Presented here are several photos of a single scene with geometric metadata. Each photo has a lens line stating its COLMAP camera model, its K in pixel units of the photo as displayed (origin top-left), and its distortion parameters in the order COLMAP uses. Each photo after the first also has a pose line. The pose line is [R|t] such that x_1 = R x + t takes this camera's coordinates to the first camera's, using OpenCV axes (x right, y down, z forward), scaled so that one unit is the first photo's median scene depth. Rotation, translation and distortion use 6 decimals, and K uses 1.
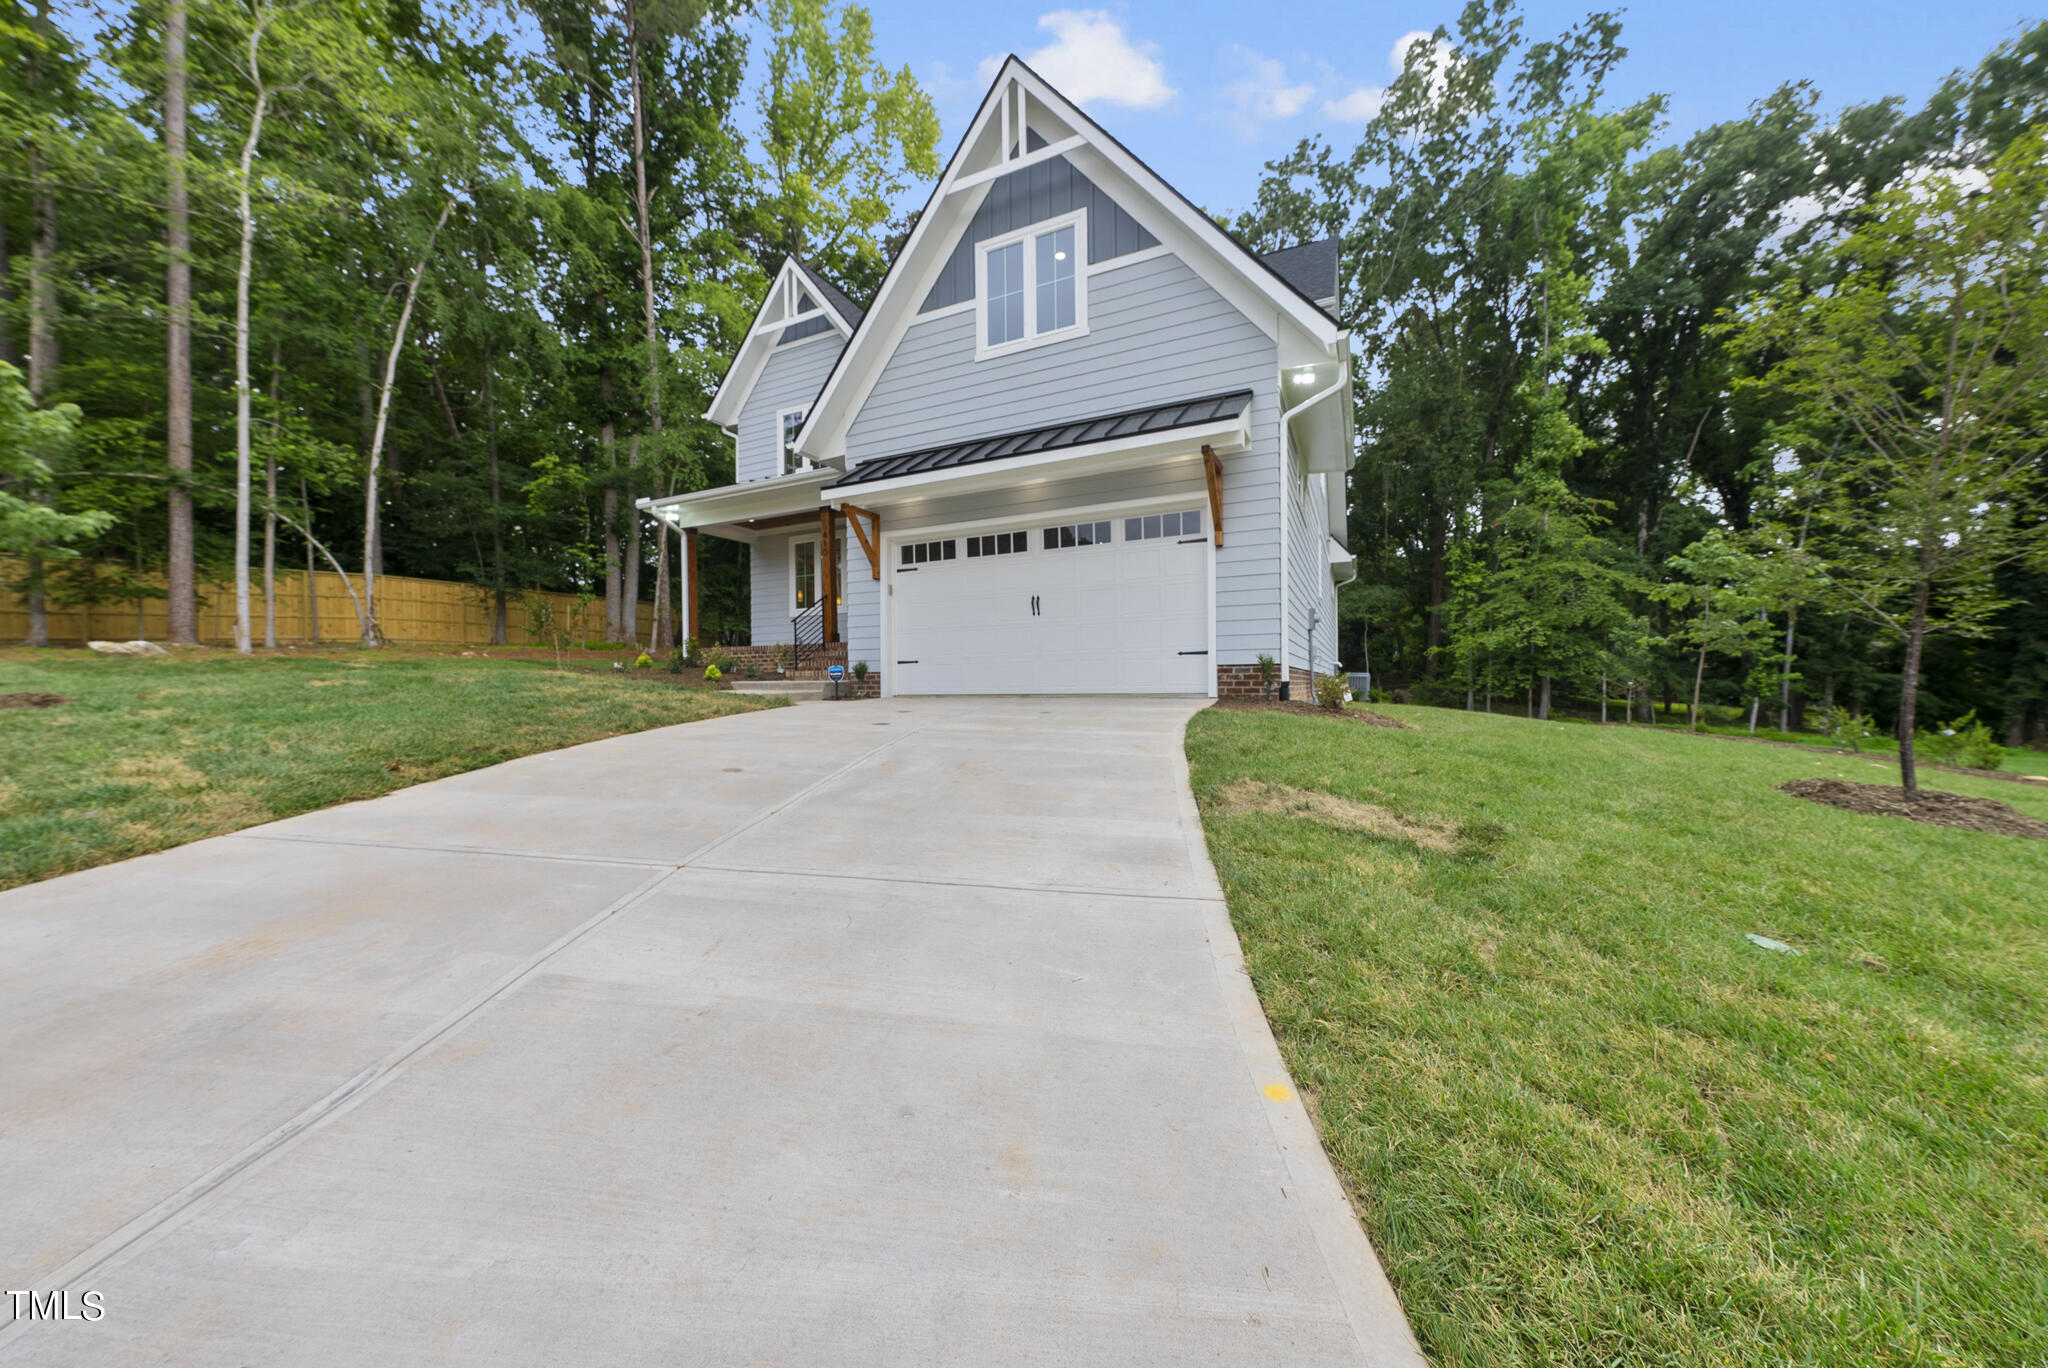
lens RADIAL K [[710.4, 0, 1024.0], [0, 710.4, 684.0], [0, 0, 1]] dist [-0.000114, -0.000024]
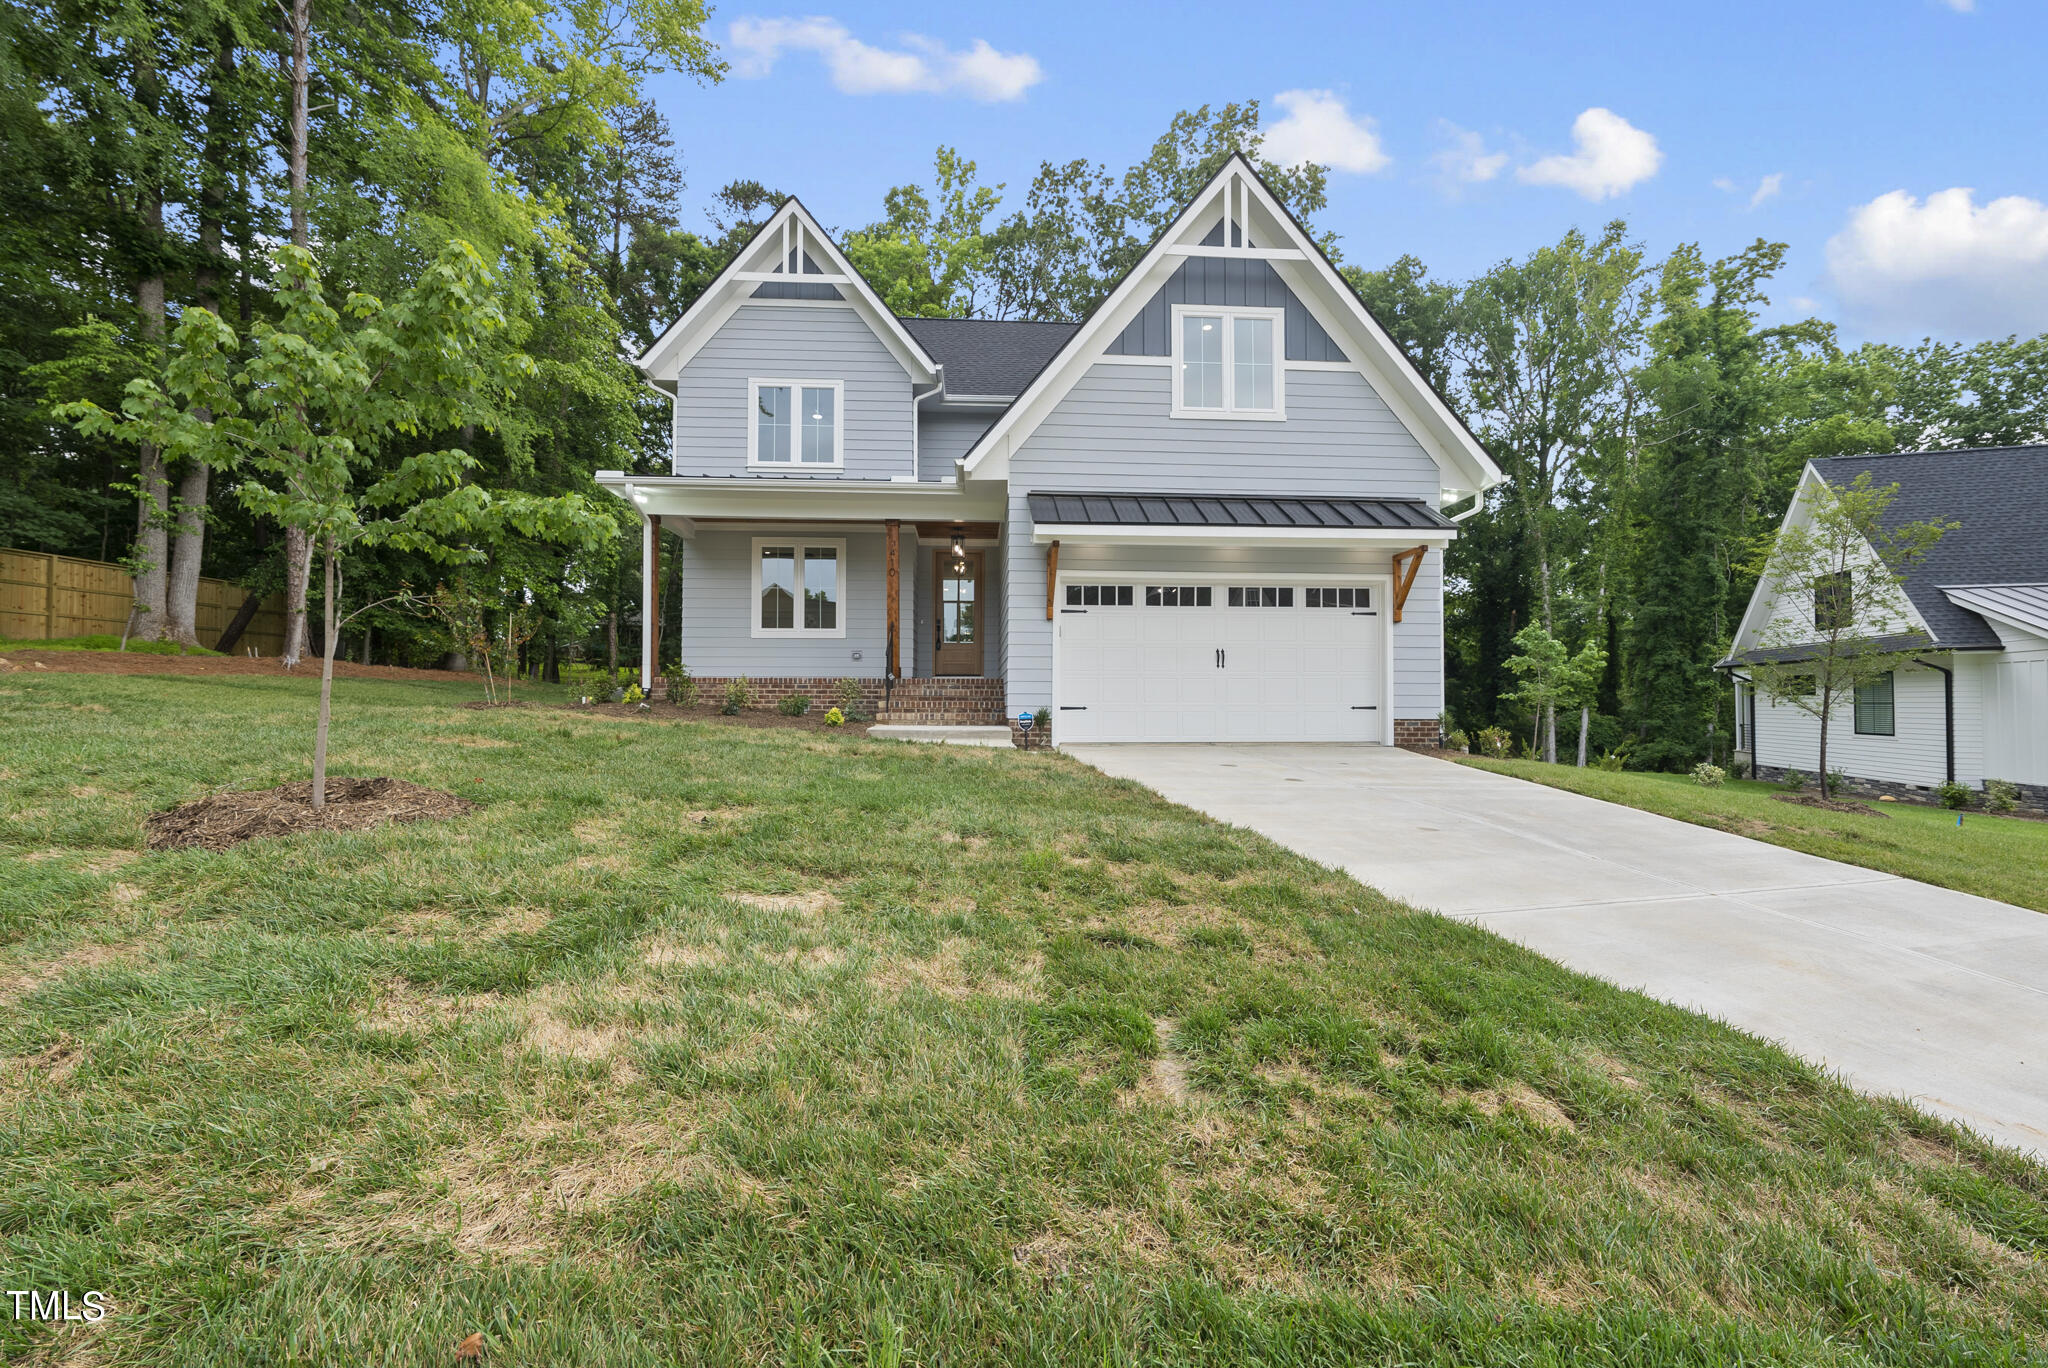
lens RADIAL K [[832.6, 0, 1024.0], [0, 832.6, 684.0], [0, 0, 1]] dist [0.000038, 0.000070]
pose [[0.863433, 0.021710, 0.503997, -0.850613], [-0.011147, 0.999651, -0.023963, -0.038510], [-0.504341, 0.015072, 0.863373, 0.074208]]
